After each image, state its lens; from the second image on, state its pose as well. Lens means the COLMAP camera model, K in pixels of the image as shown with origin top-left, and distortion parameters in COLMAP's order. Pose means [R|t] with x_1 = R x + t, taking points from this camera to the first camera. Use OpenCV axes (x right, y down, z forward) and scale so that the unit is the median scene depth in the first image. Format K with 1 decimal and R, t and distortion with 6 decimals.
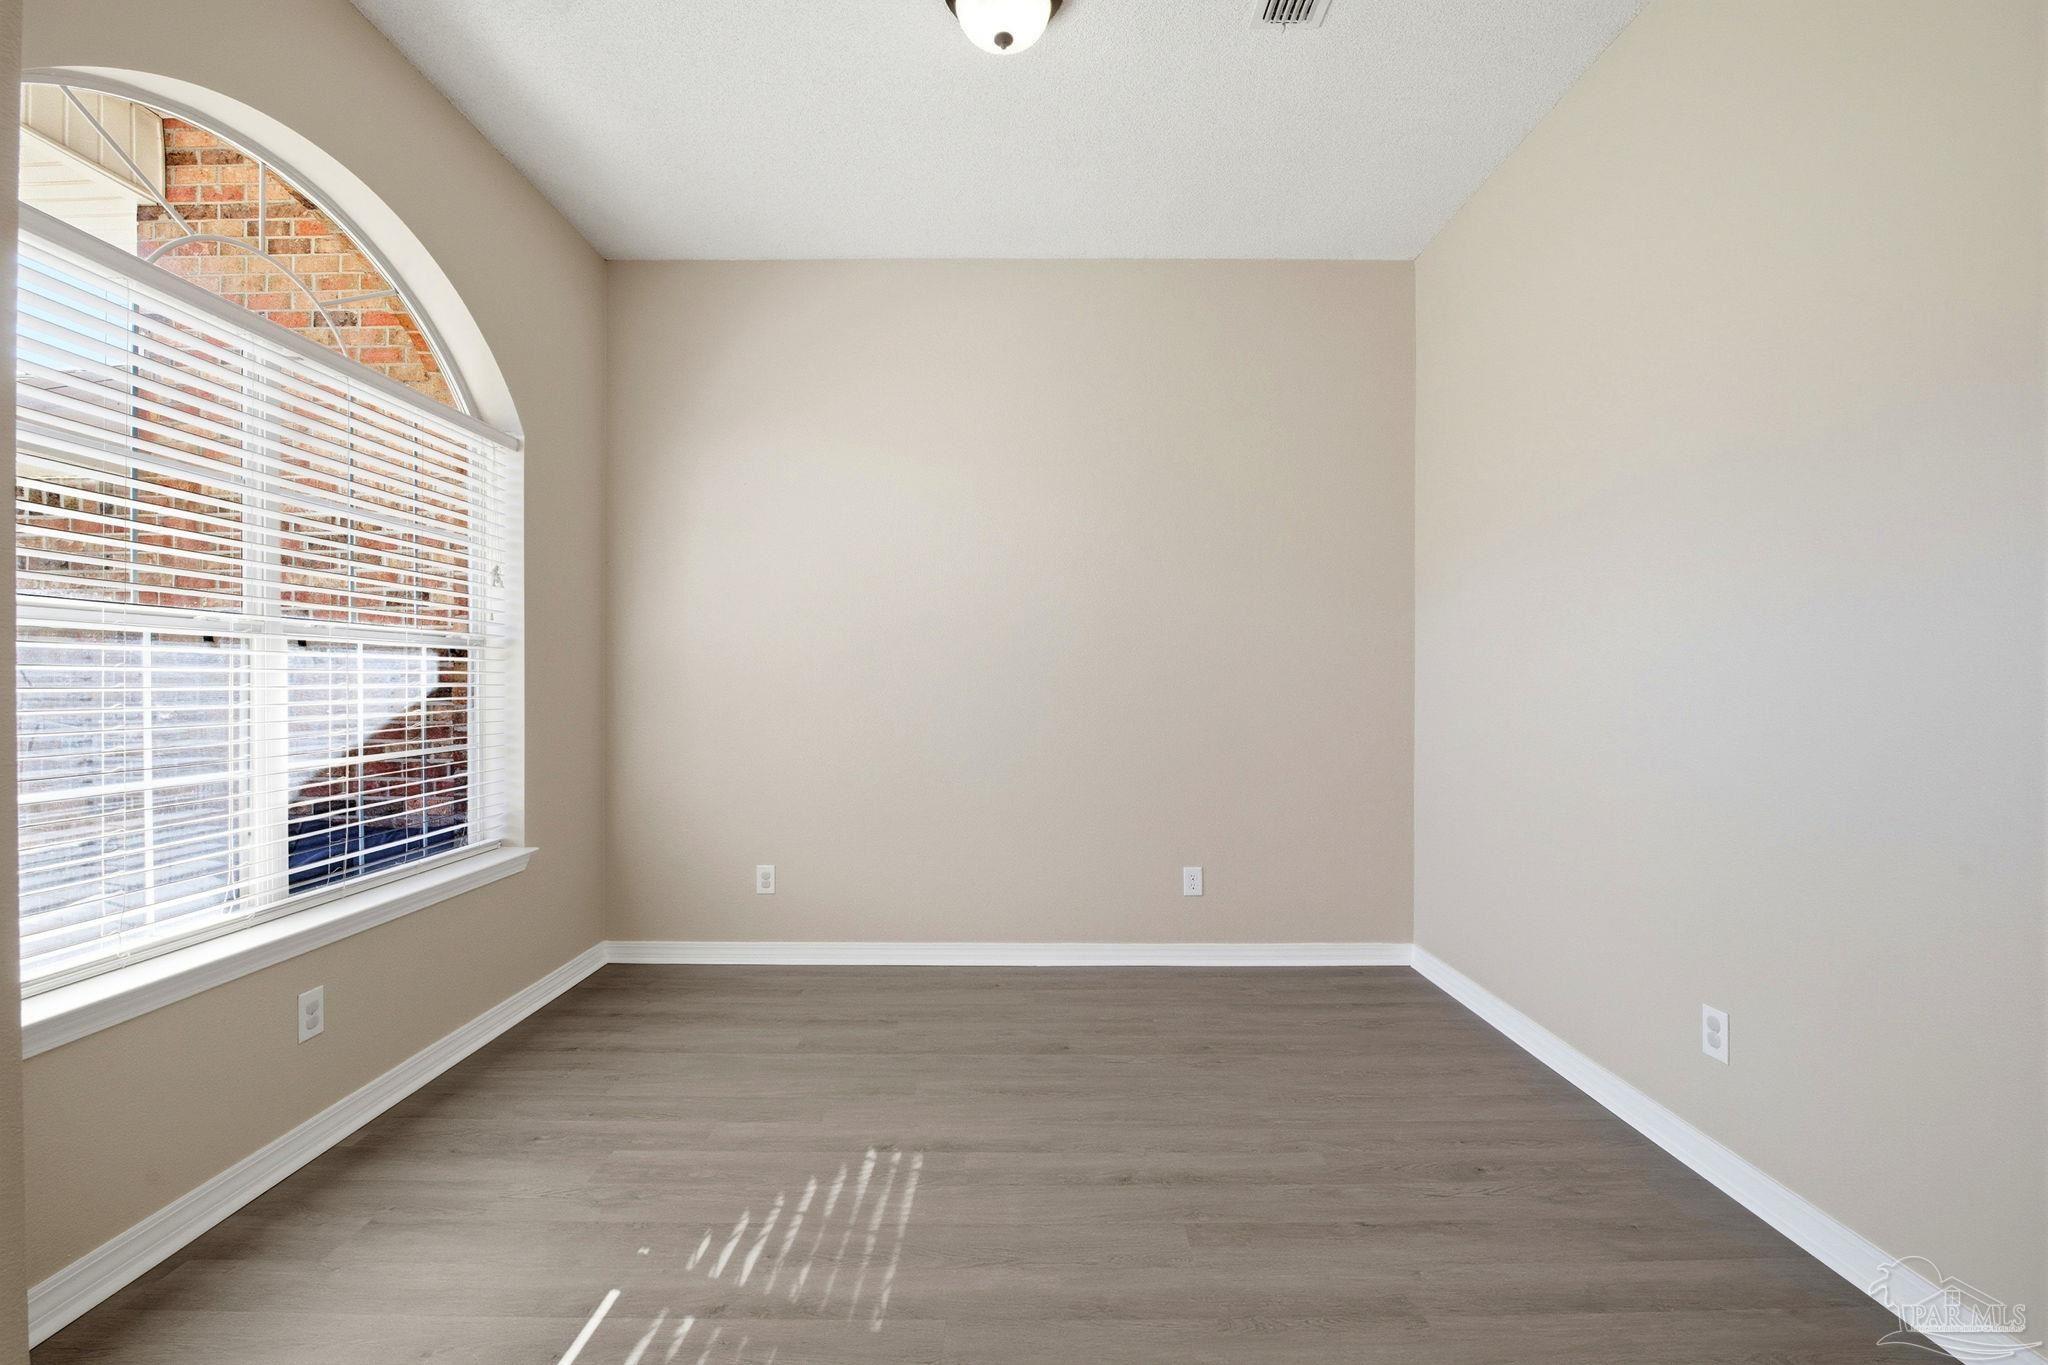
lens RADIAL K [[874.5, 0, 1030.6], [0, 874.5, 695.3], [0, 0, 1]] dist [-0.010085, 0.000456]
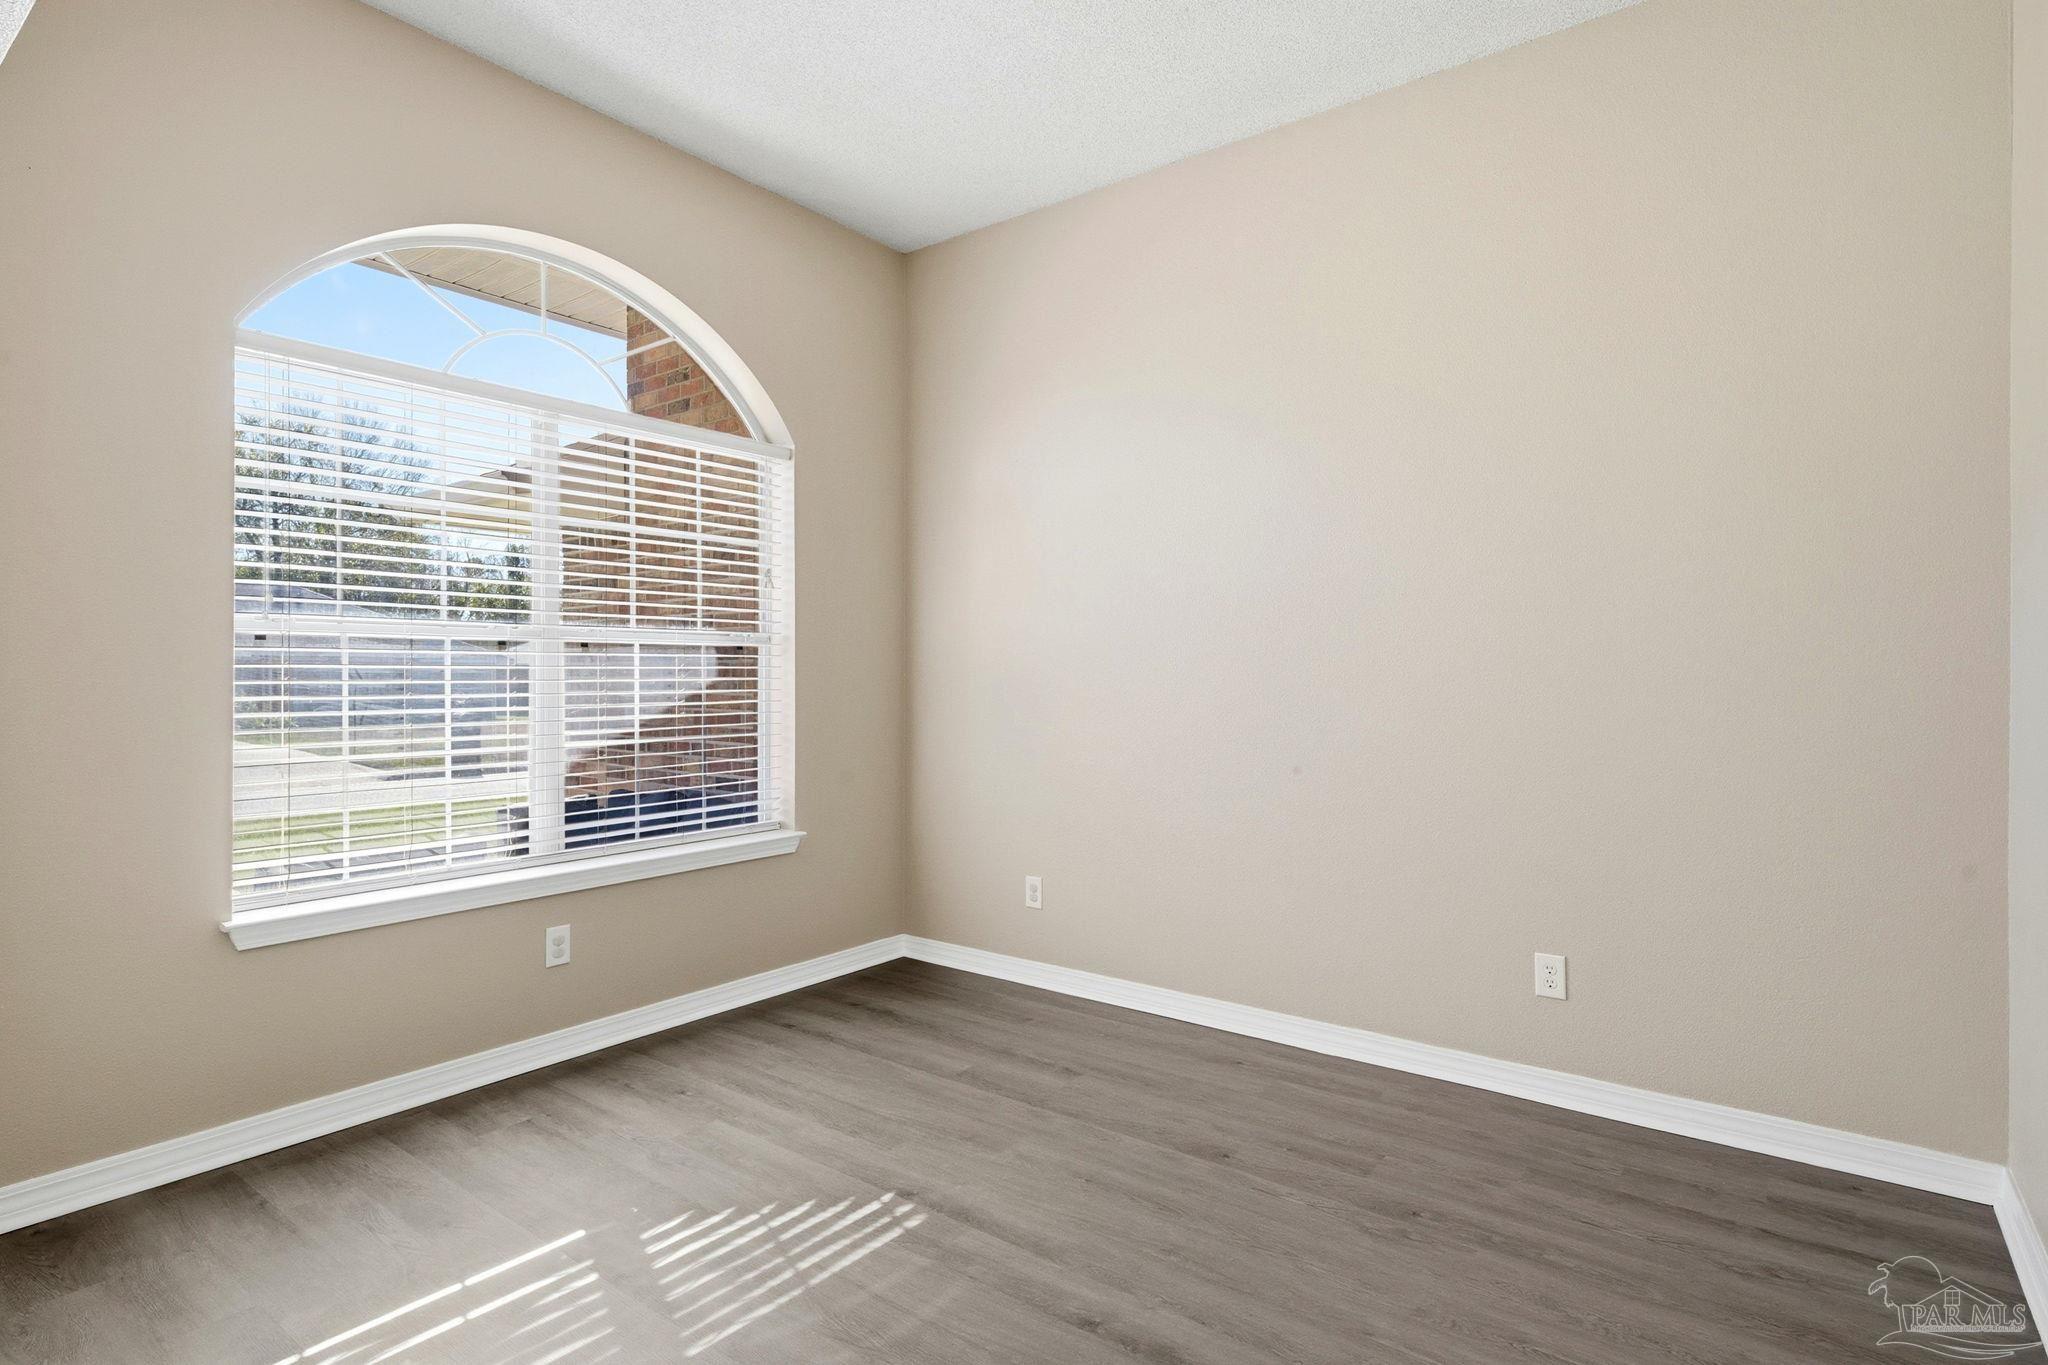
lens RADIAL K [[1048.1, 0, 1037.9], [0, 1048.1, 685.2], [0, 0, 1]] dist [0.006169, 0.000126]
pose [[0.790973, 0.001338, -0.611849, 0.560751], [-0.004635, 0.999982, -0.003805, -0.000201], [0.611833, 0.005845, 0.790965, 0.212605]]
